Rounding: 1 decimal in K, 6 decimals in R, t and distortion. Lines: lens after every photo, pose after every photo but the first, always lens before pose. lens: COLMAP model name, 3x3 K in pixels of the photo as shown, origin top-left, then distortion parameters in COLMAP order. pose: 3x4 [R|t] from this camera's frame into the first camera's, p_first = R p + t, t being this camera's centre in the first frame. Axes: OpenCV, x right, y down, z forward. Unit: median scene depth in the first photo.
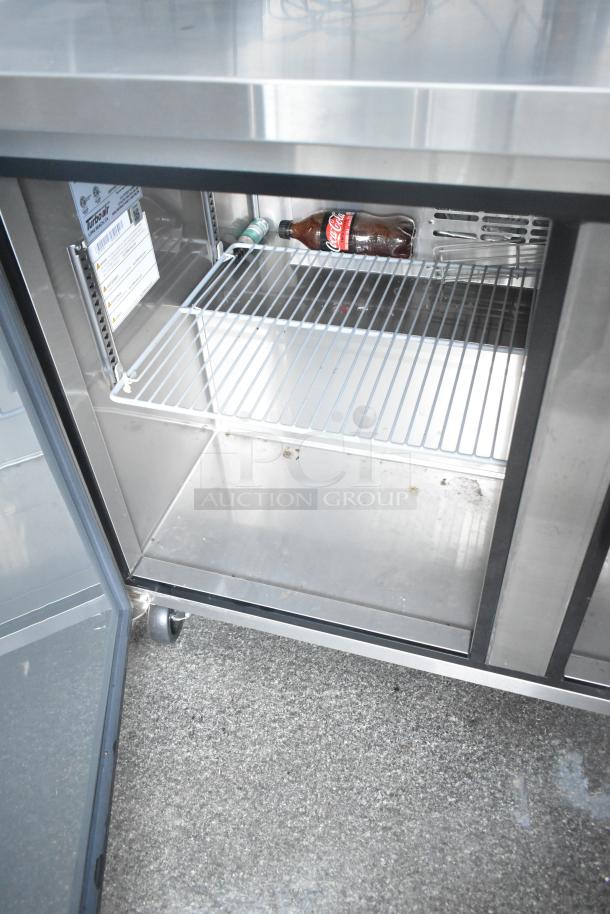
lens RADIAL K [[700.6, 0, 305.0], [0, 700.6, 457.0], [0, 0, 1]] dist [-0.024828, 0.010148]
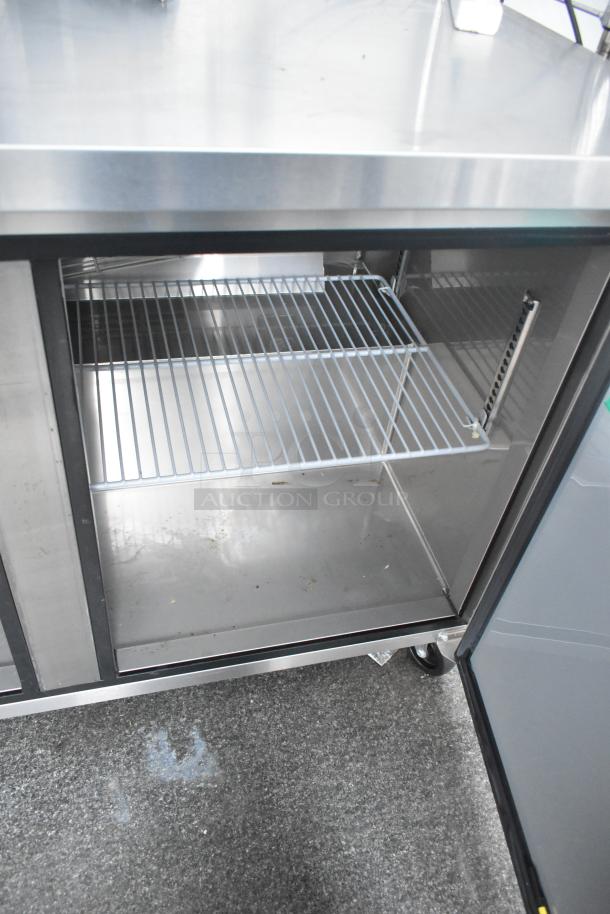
lens RADIAL K [[700.6, 0, 305.0], [0, 700.6, 457.0], [0, 0, 1]] dist [-0.024828, 0.010148]
pose [[0.830032, -0.254817, 0.496100, 0.157482], [0.246979, 0.965486, 0.082688, -0.012120], [-0.500048, 0.053893, 0.864319, -0.053062]]
